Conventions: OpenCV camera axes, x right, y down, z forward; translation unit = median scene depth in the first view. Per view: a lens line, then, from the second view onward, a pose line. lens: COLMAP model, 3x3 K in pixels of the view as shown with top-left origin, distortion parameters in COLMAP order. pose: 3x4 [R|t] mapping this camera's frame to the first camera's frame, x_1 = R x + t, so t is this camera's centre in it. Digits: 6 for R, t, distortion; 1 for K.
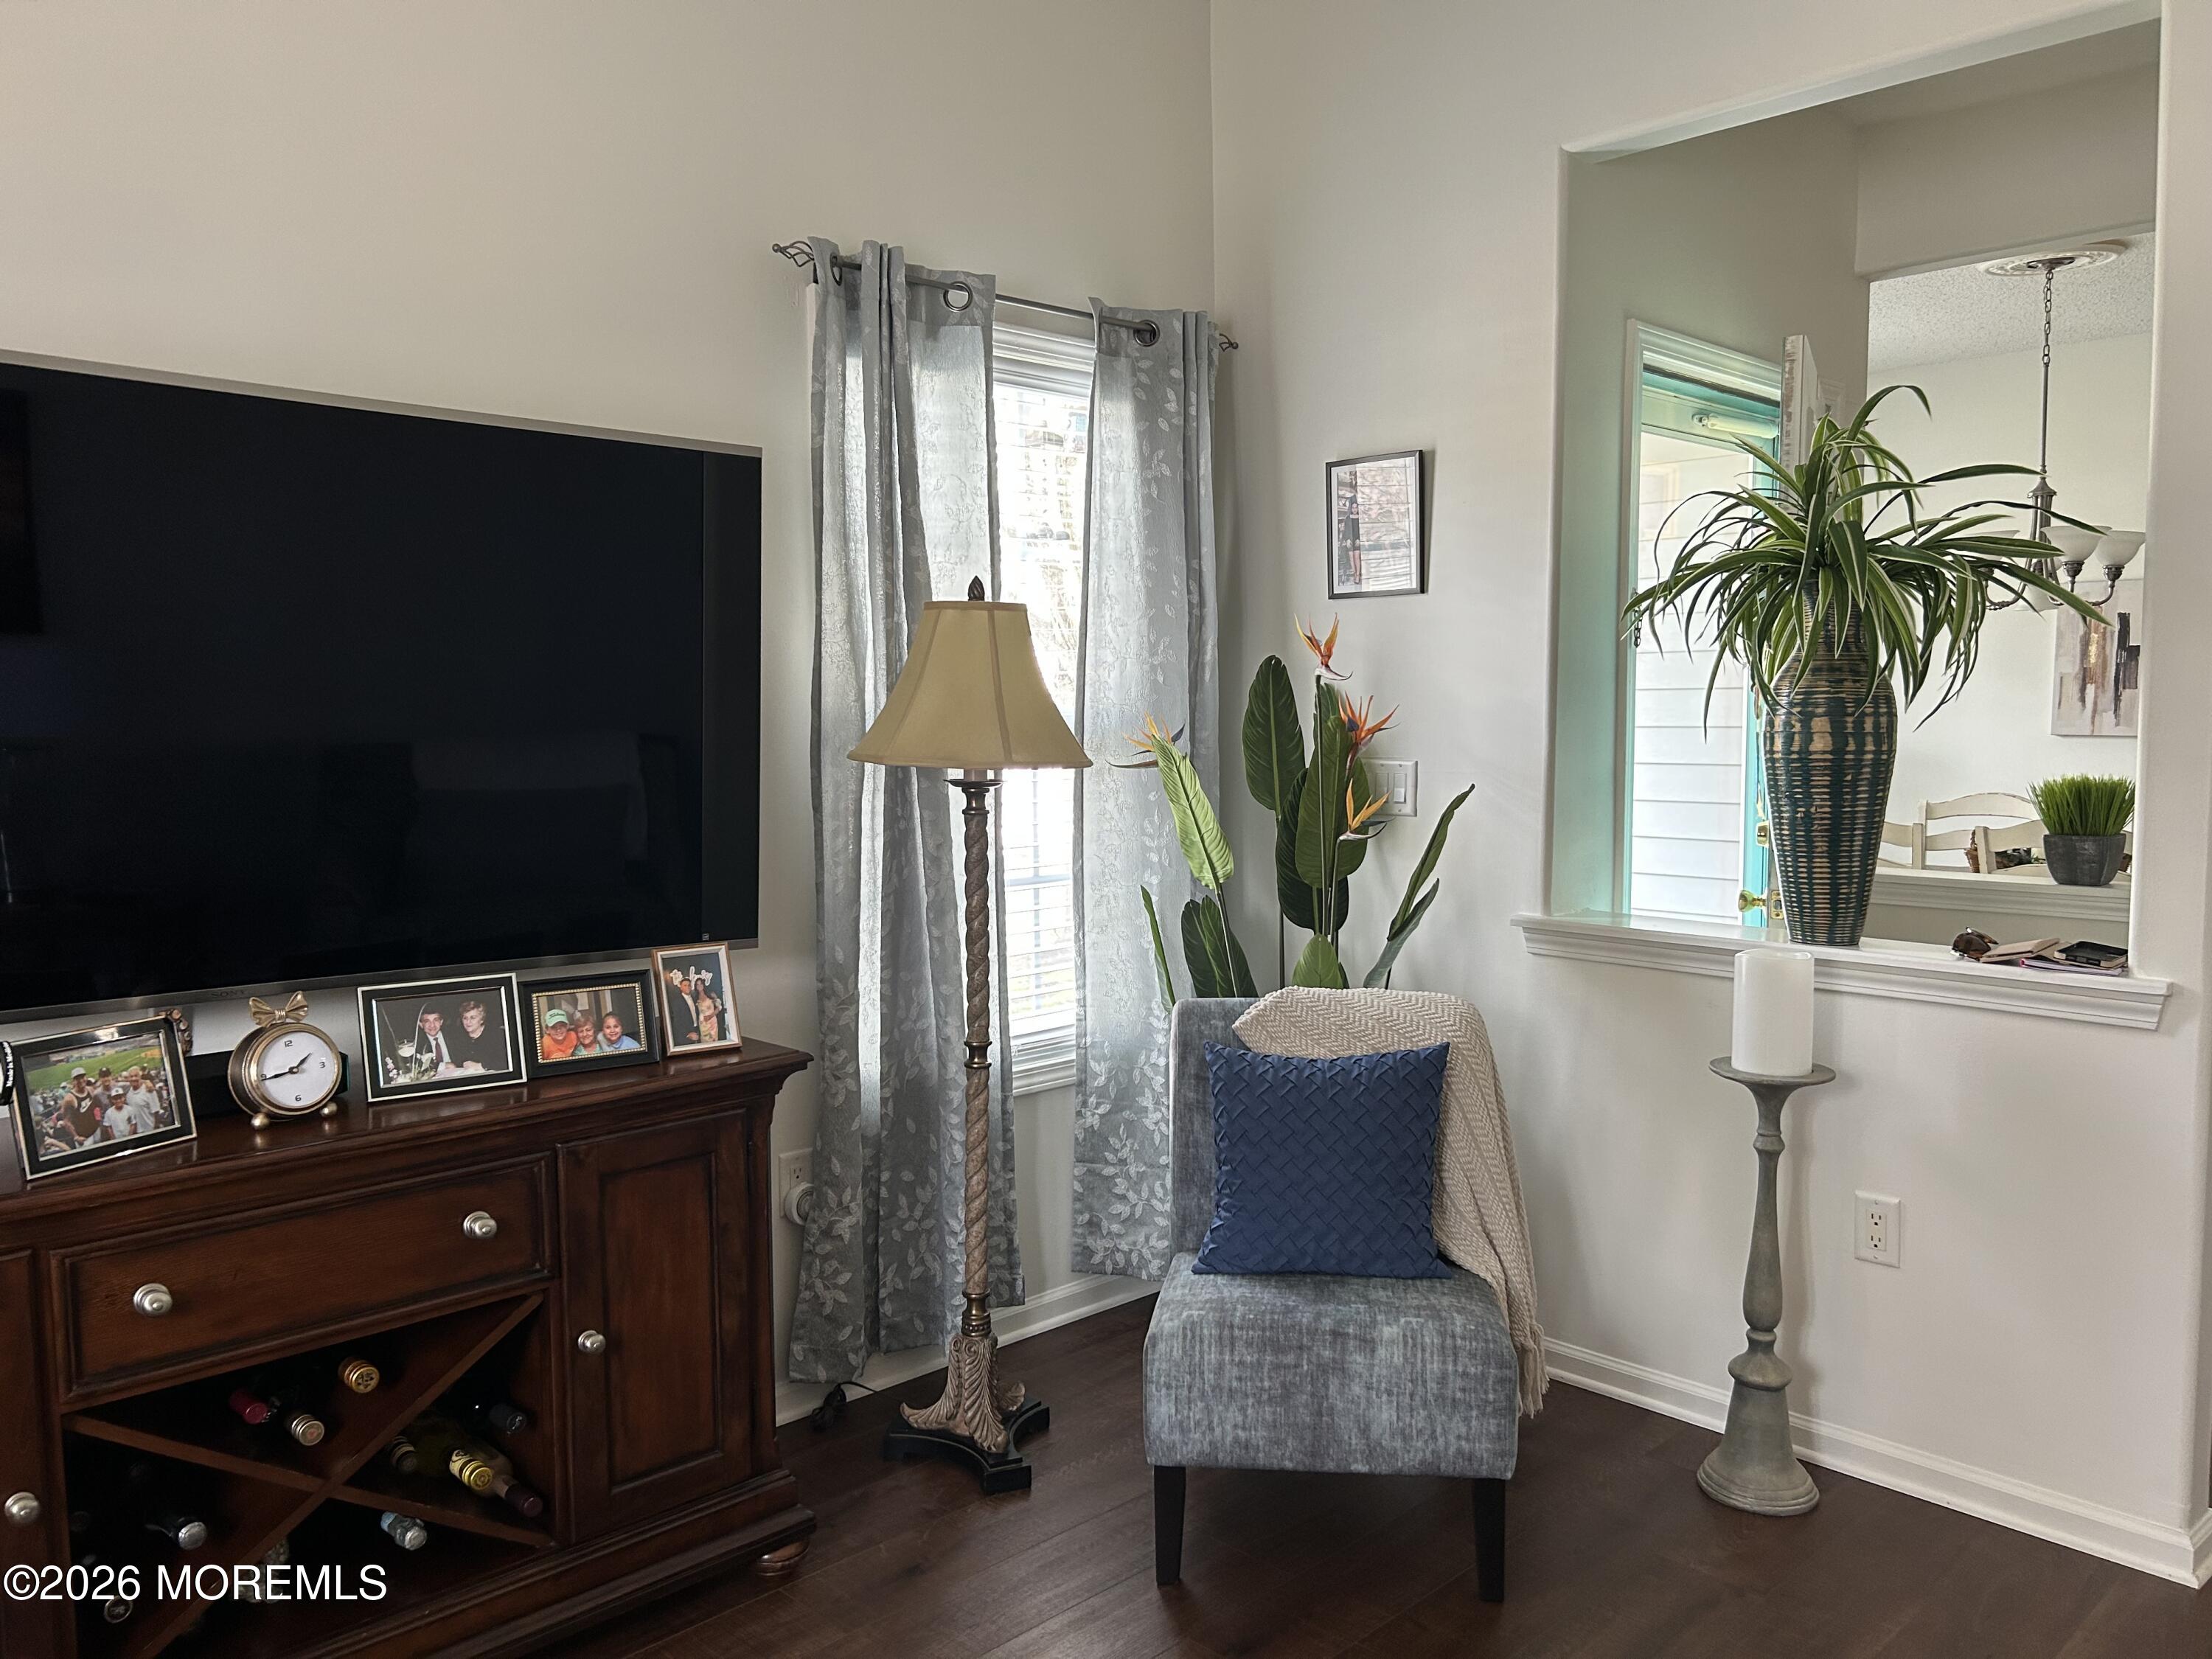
lens RADIAL K [[1677.3, 0, 1113.1], [0, 1677.3, 833.4], [0, 0, 1]] dist [0.035449, -0.045674]
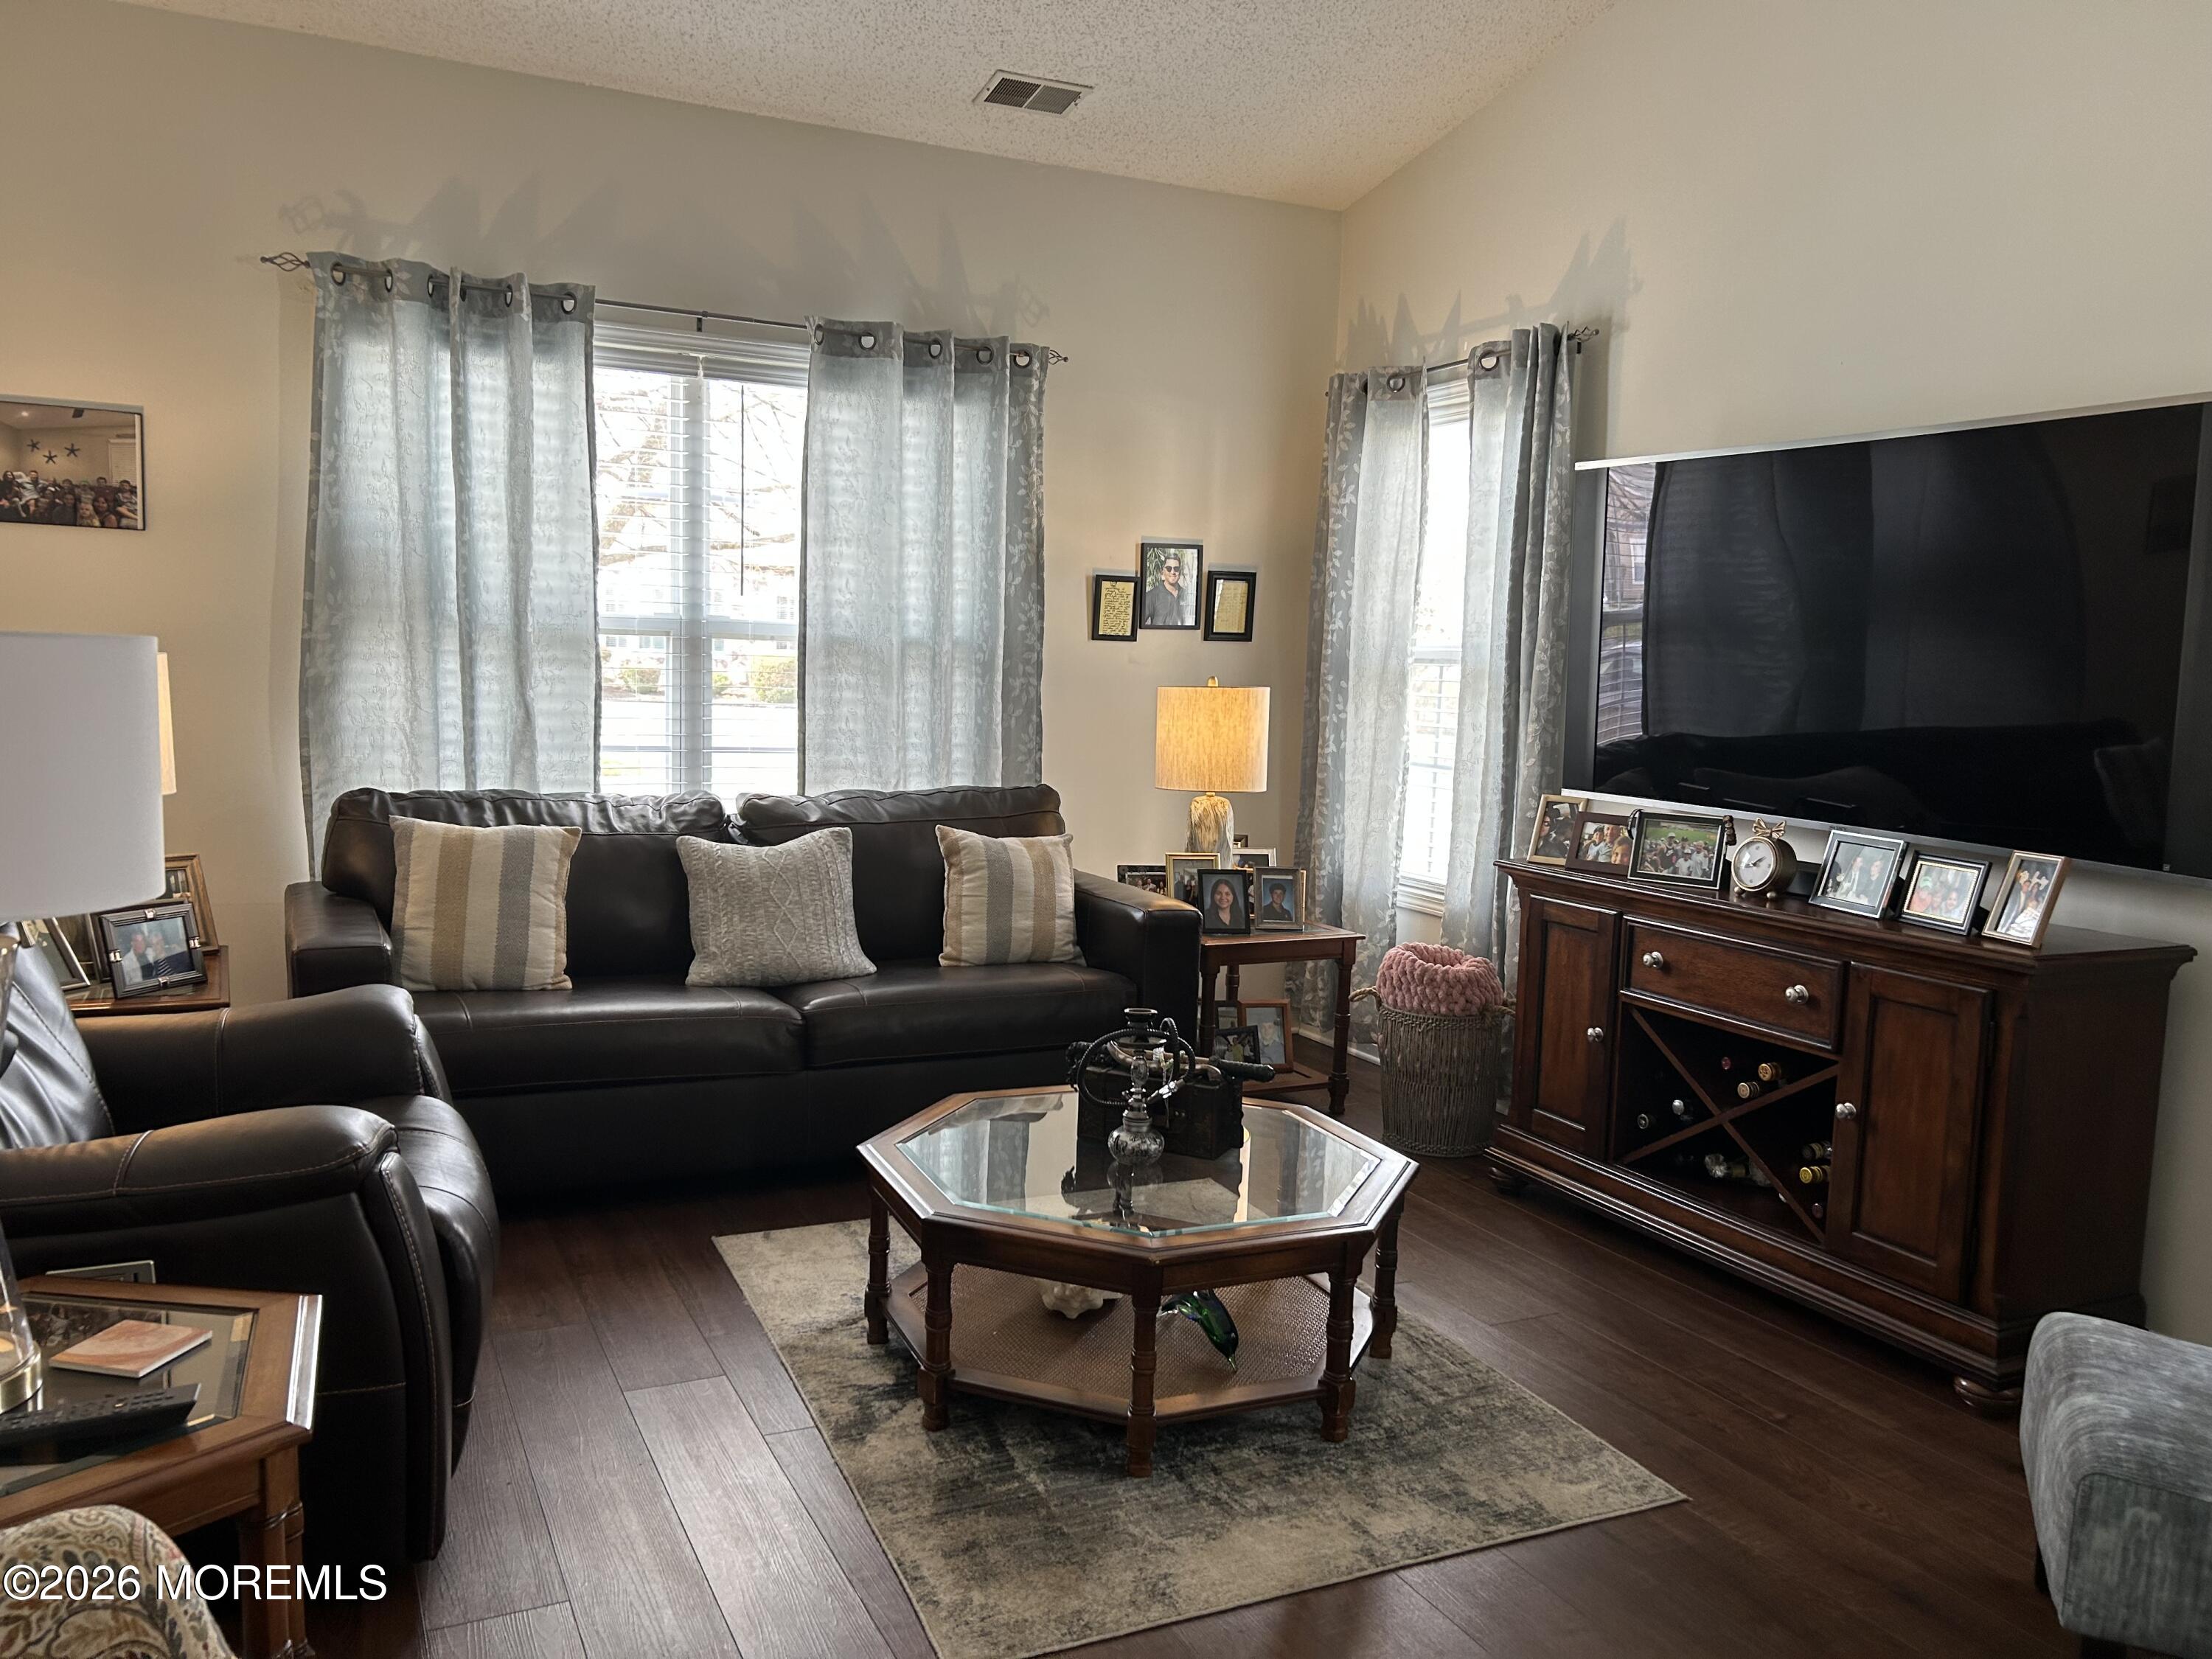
lens RADIAL K [[1677.1, 0, 1106.0], [0, 1677.1, 829.5], [0, 0, 1]] dist [0.127836, -0.165183]
pose [[-0.312642, 0.093362, -0.945272, 1.073785], [-0.106445, 0.985446, 0.132536, -0.037164], [0.943888, 0.142056, -0.298154, 0.760931]]
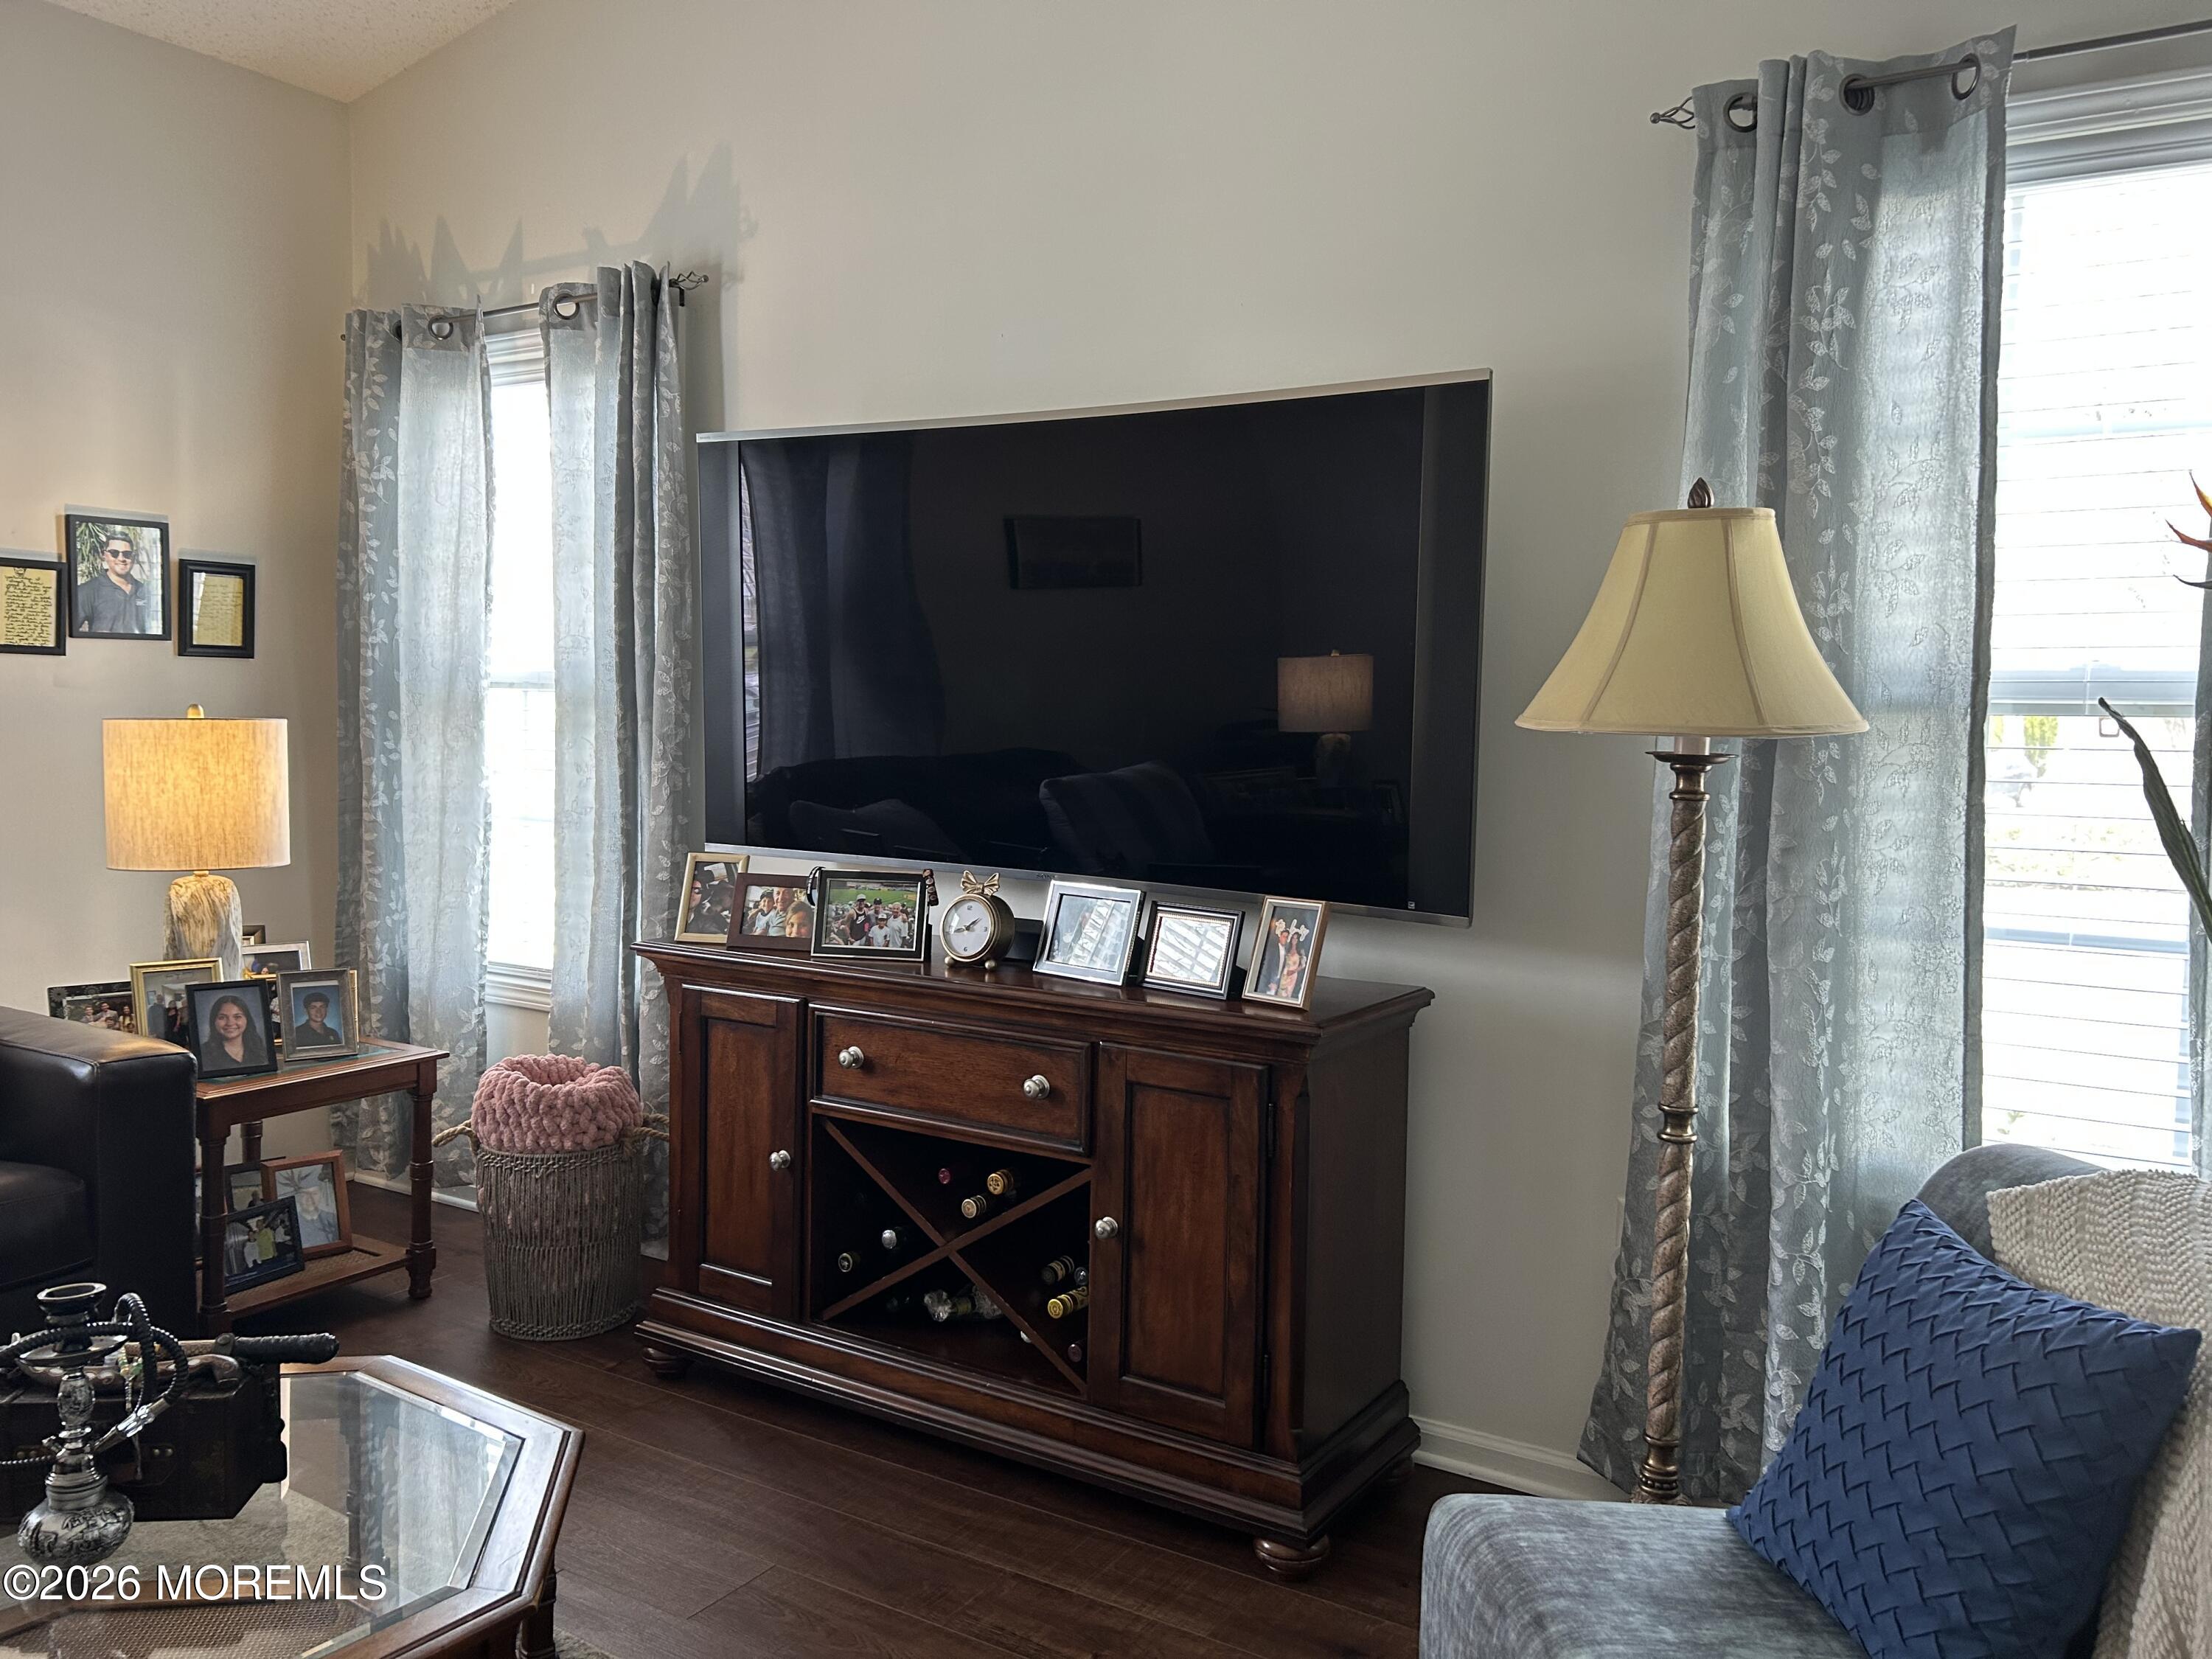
lens RADIAL K [[1677.3, 0, 1113.1], [0, 1677.3, 833.4], [0, 0, 1]] dist [0.035449, -0.045674]
pose [[0.235508, 0.077109, -0.968809, 0.685777], [-0.101248, 0.993370, 0.054451, -0.013750], [0.966584, 0.085266, 0.241754, 0.669320]]
